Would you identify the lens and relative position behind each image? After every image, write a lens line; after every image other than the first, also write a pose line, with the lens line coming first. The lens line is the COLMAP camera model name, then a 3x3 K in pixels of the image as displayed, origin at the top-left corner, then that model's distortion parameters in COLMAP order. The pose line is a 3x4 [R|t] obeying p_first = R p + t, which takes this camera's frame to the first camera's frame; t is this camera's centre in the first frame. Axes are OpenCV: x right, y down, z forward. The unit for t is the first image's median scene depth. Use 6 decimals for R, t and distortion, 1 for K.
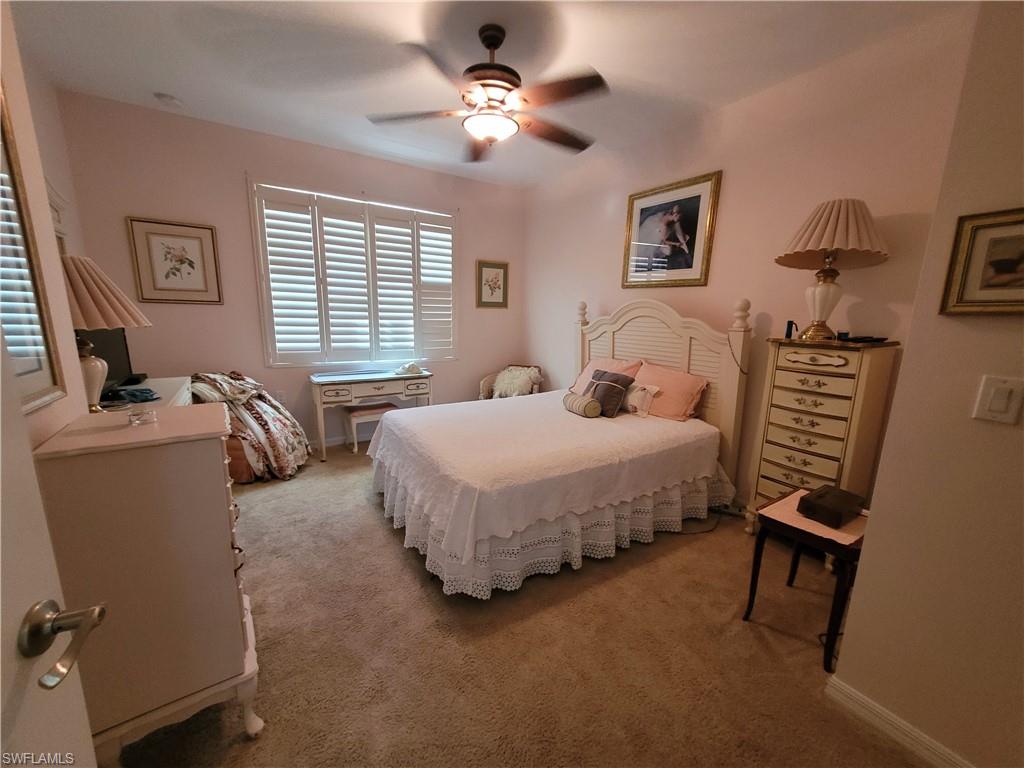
lens RADIAL K [[404.0, 0, 512.0], [0, 404.0, 384.0], [0, 0, 1]] dist [0.001139, 0.000013]
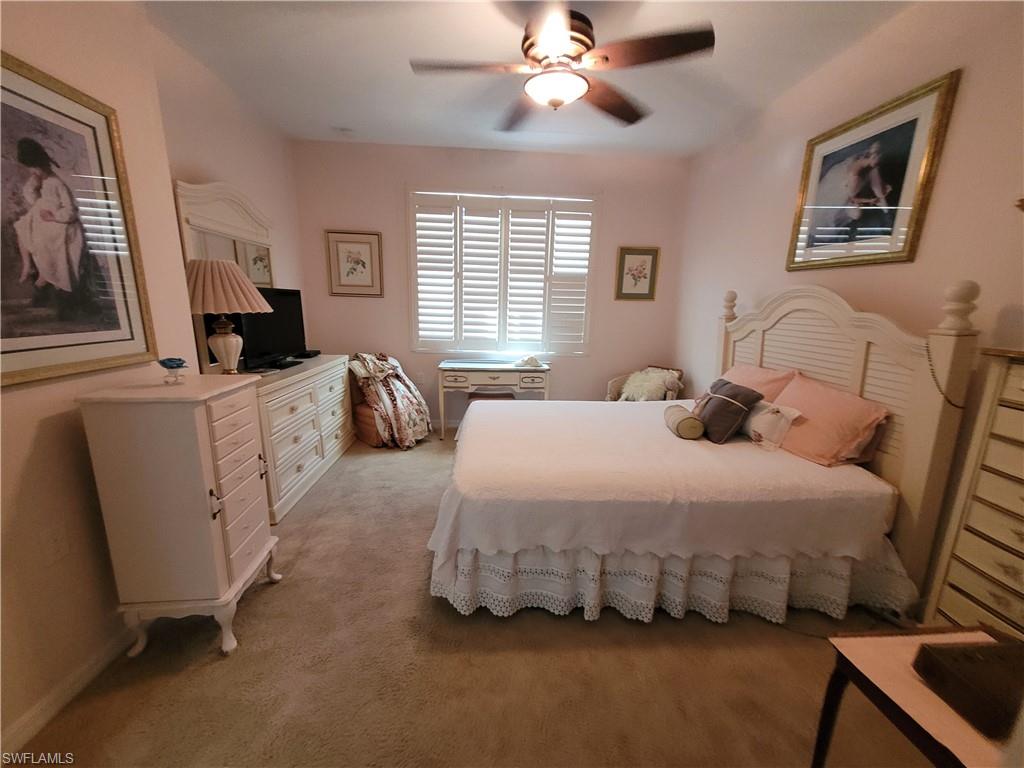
lens RADIAL K [[403.9, 0, 510.6], [0, 403.9, 387.2], [0, 0, 1]] dist [-0.001052, -0.000861]
pose [[0.874375, 0.099577, -0.474924, 0.232745], [-0.089981, 0.995016, 0.042961, -0.017085], [0.476835, 0.005170, 0.878977, 0.135455]]
